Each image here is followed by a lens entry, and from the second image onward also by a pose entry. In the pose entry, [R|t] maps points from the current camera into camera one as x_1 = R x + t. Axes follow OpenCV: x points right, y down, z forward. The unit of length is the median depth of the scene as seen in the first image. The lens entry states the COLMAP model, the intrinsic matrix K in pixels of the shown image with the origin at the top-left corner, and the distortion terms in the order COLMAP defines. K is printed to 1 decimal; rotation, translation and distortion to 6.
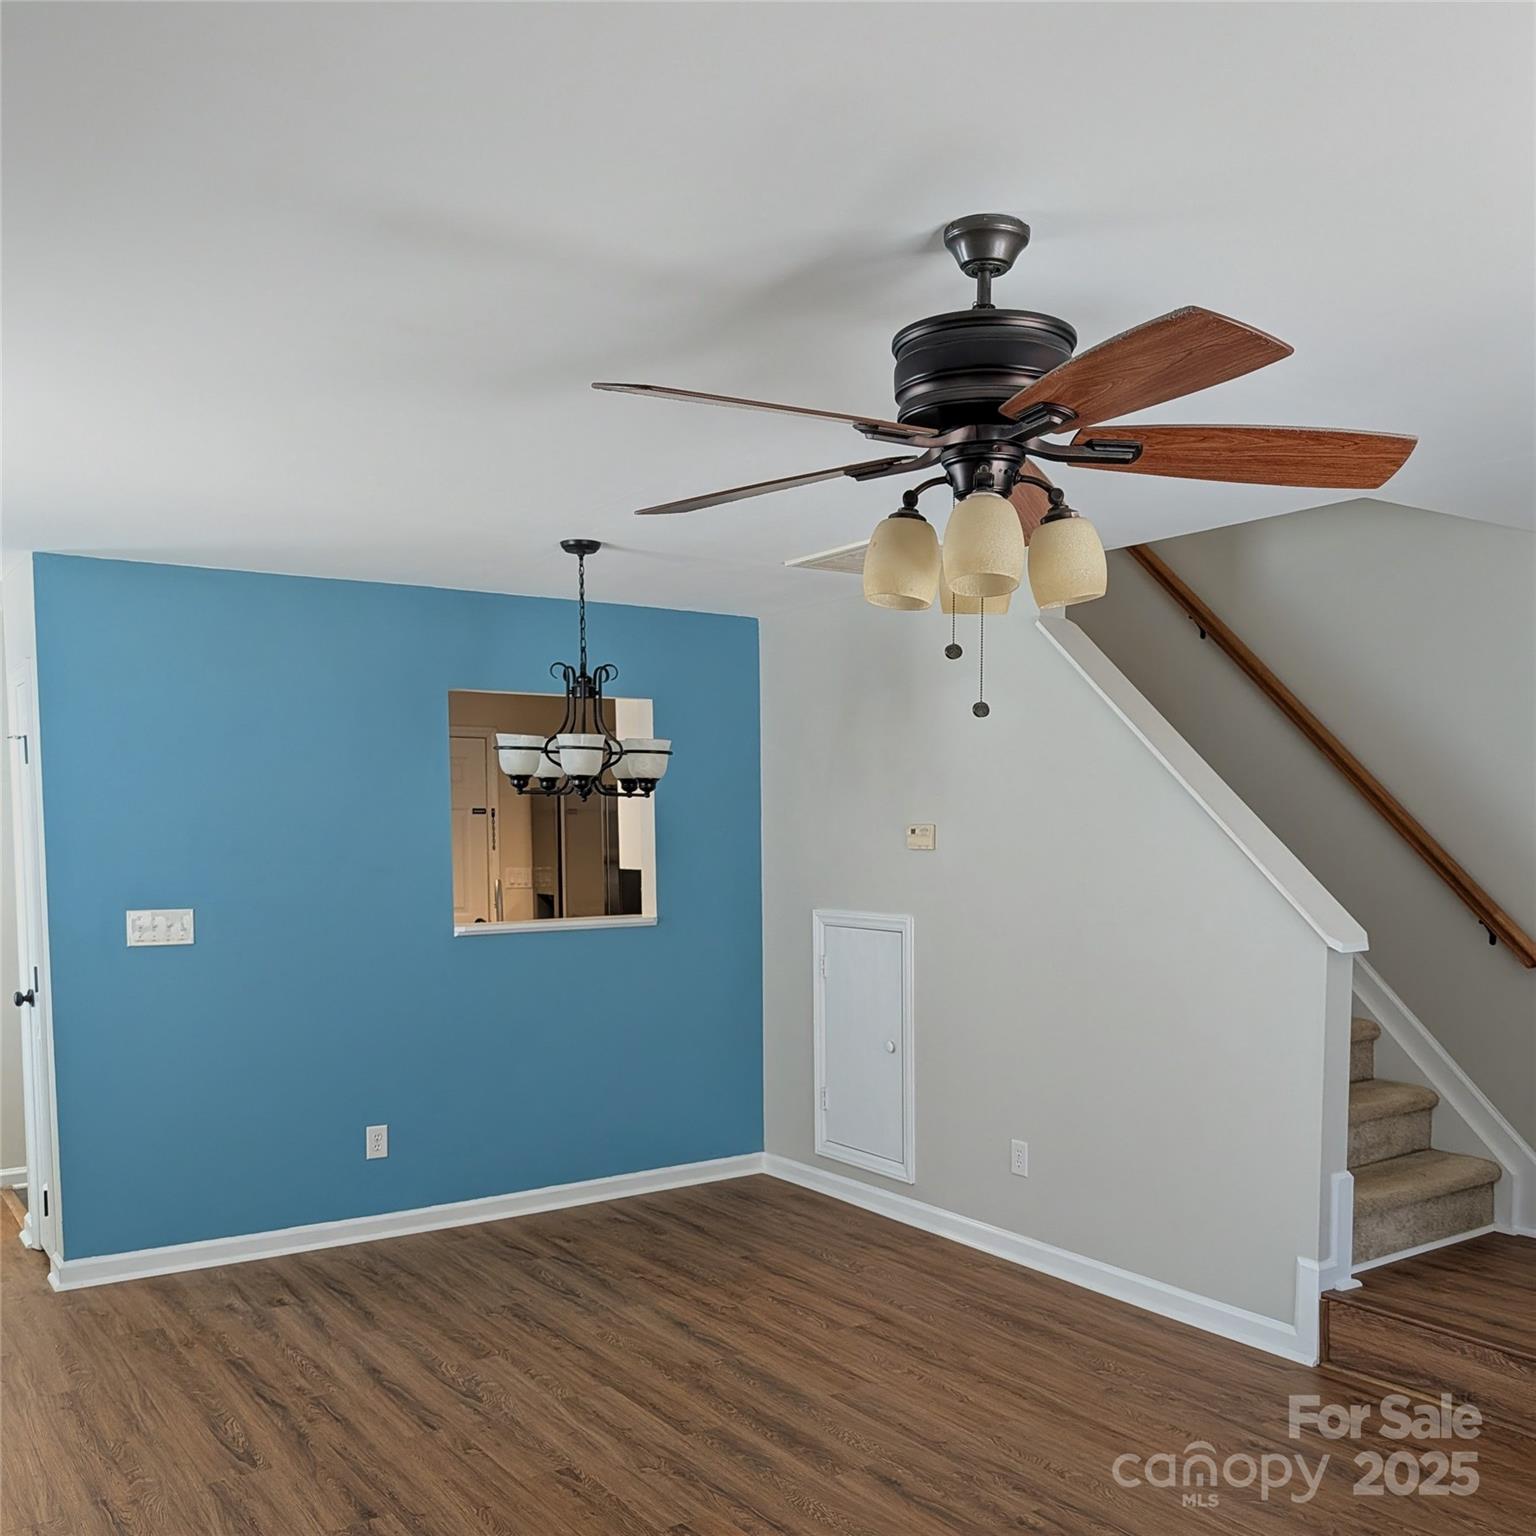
lens RADIAL K [[1474.7, 0, 814.5], [0, 1474.7, 935.8], [0, 0, 1]] dist [-0.000664, -0.004214]
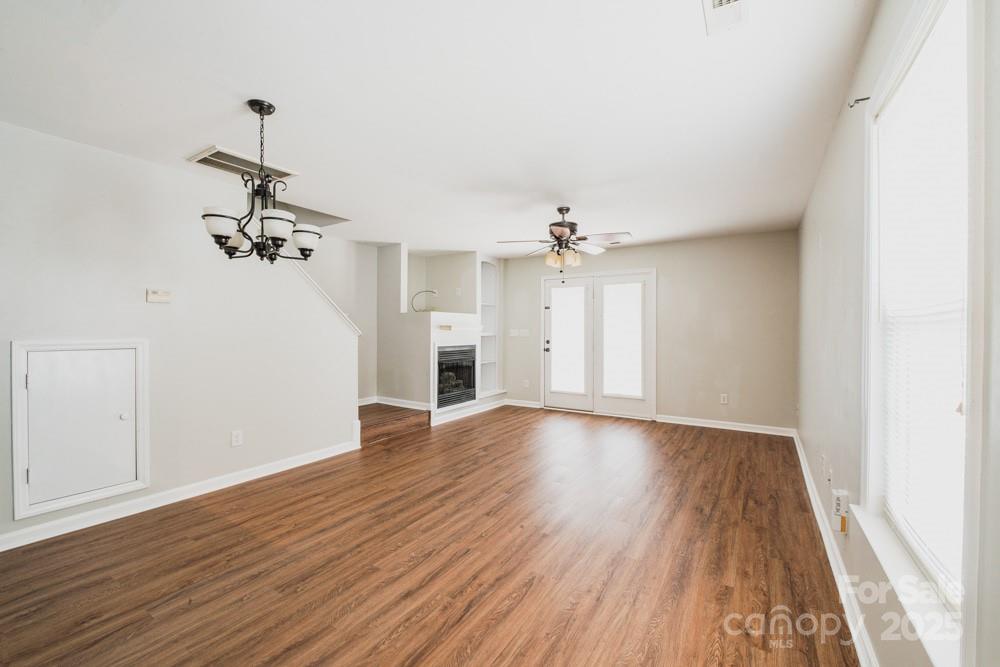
lens RADIAL K [[411.6, 0, 500.0], [0, 411.6, 333.5], [0, 0, 1]] dist [0.002589, -0.009664]
pose [[-0.384815, -0.004665, 0.922982, -0.768390], [0.072284, 0.996764, 0.035175, -0.008530], [-0.920159, 0.080253, -0.383233, 1.059772]]
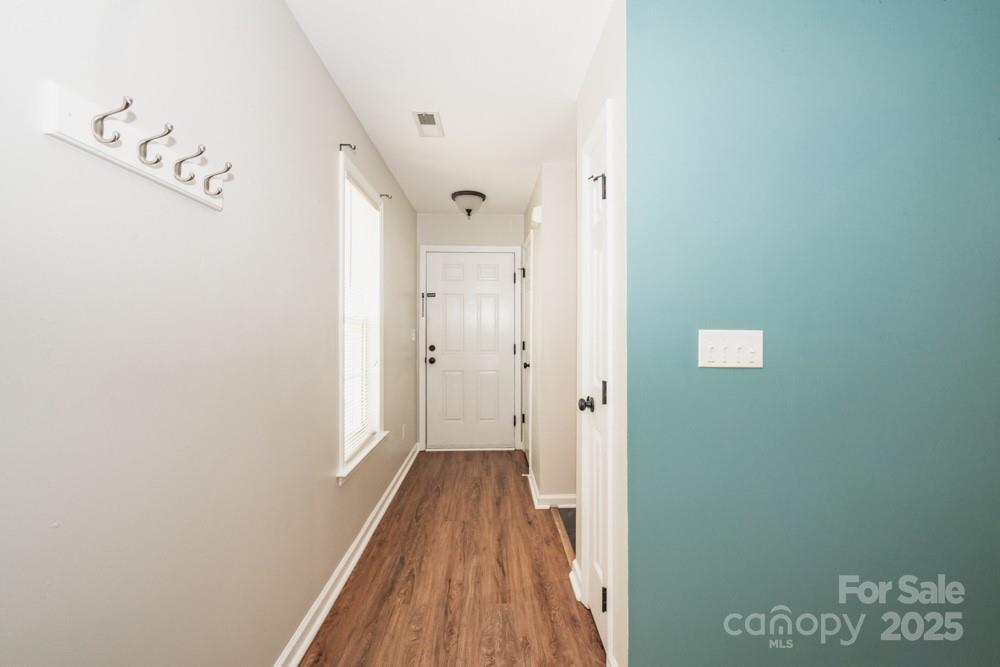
lens RADIAL K [[399.4, 0, 506.4], [0, 399.4, 334.4], [0, 0, 1]] dist [0.000492, -0.009968]
pose [[0.839658, 0.008621, -0.543047, -0.517351], [-0.043832, 0.997688, -0.051935, 0.006023], [0.541344, 0.067411, 0.838095, 0.856711]]
